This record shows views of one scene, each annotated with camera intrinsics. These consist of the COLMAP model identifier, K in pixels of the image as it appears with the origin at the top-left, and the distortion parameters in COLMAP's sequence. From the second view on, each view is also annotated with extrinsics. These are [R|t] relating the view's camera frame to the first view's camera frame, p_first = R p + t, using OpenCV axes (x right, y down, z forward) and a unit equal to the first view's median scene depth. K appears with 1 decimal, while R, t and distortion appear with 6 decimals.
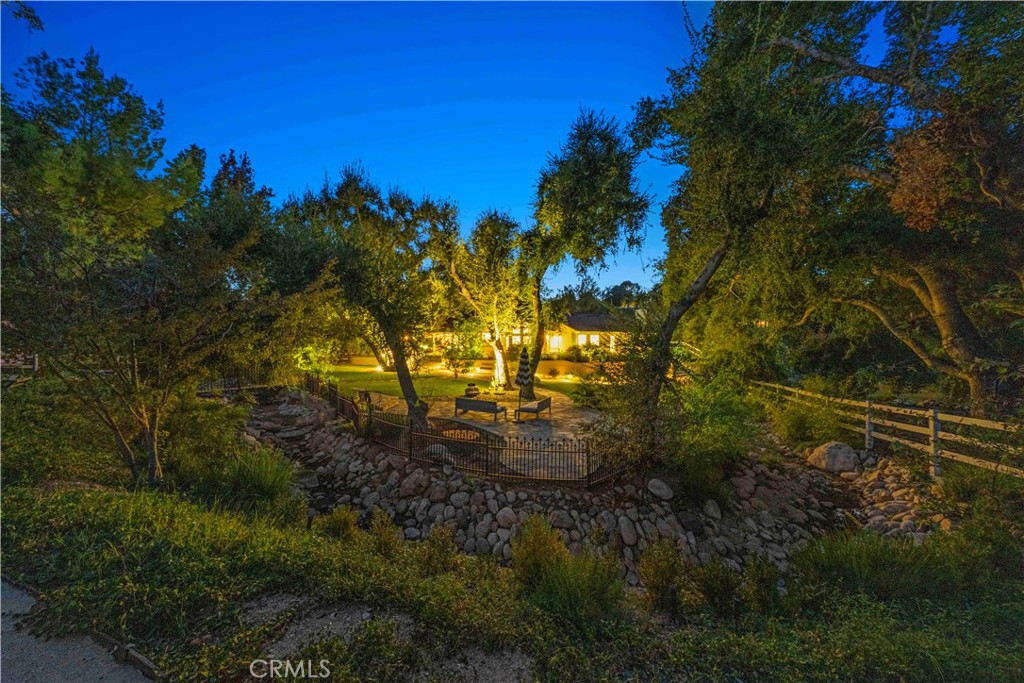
lens RADIAL K [[347.3, 0, 512.9], [0, 347.3, 342.2], [0, 0, 1]] dist [-0.000064, -0.000006]
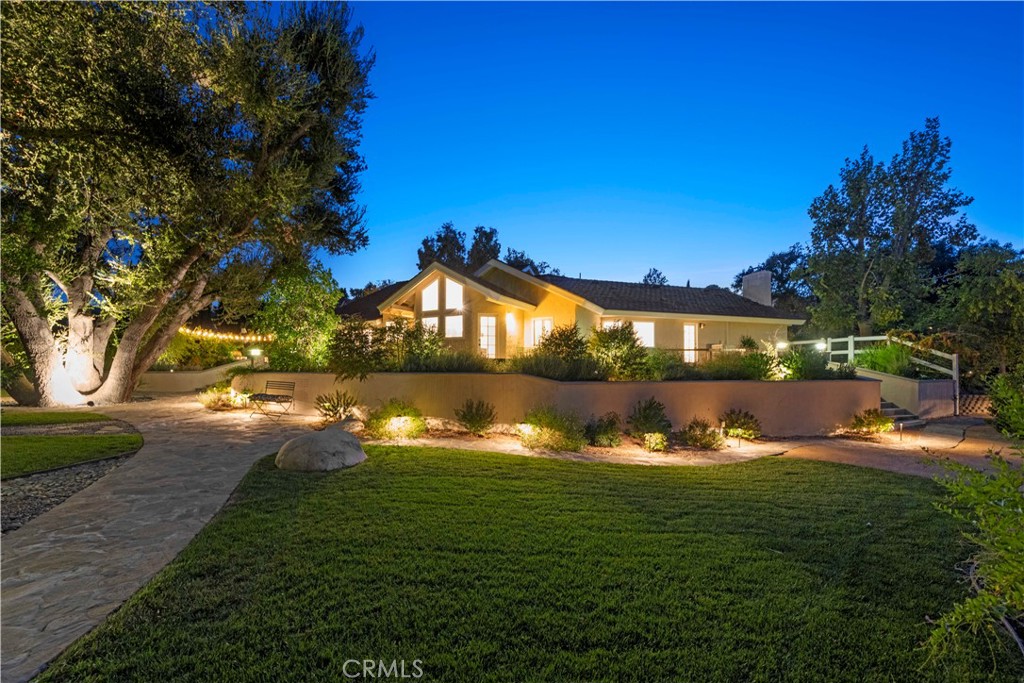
lens RADIAL K [[410.8, 0, 510.8], [0, 410.8, 367.8], [0, 0, 1]] dist [-0.003789, 0.000011]
pose [[0.990555, -0.002893, -0.137083, 0.196900], [0.001375, 0.999937, -0.011166, 0.054351], [0.137106, 0.010872, 0.990497, 0.679635]]
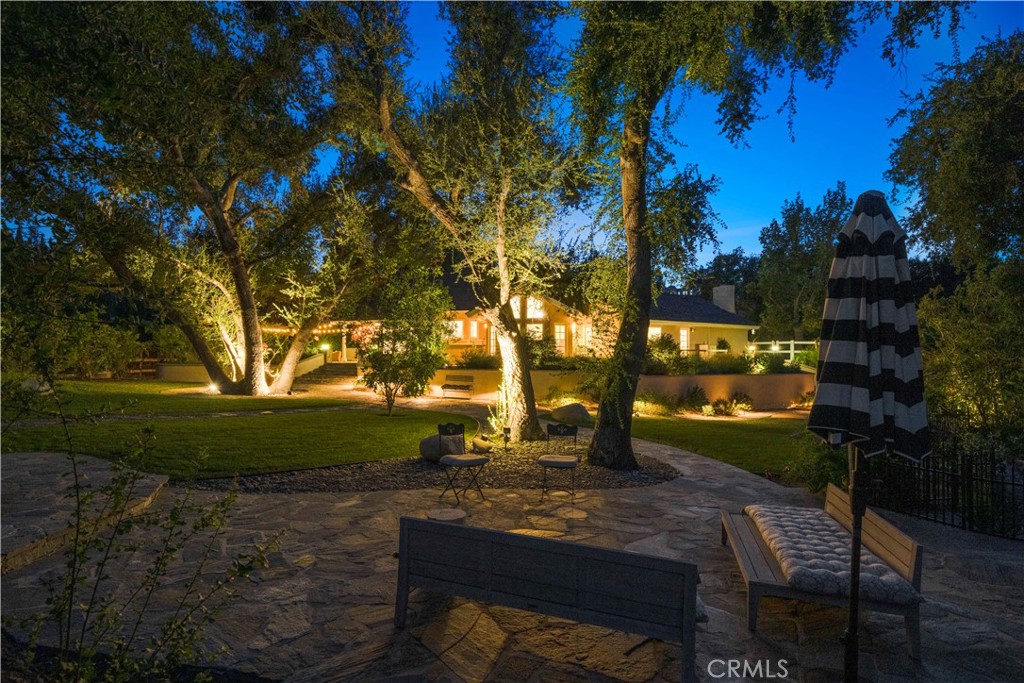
lens RADIAL K [[501.8, 0, 510.6], [0, 501.8, 345.5], [0, 0, 1]] dist [0.000853, -0.000014]
pose [[0.996600, 0.005785, 0.082189, -0.062289], [-0.003952, 0.999740, -0.022454, 0.036725], [-0.082298, 0.022053, 0.996364, 0.351647]]
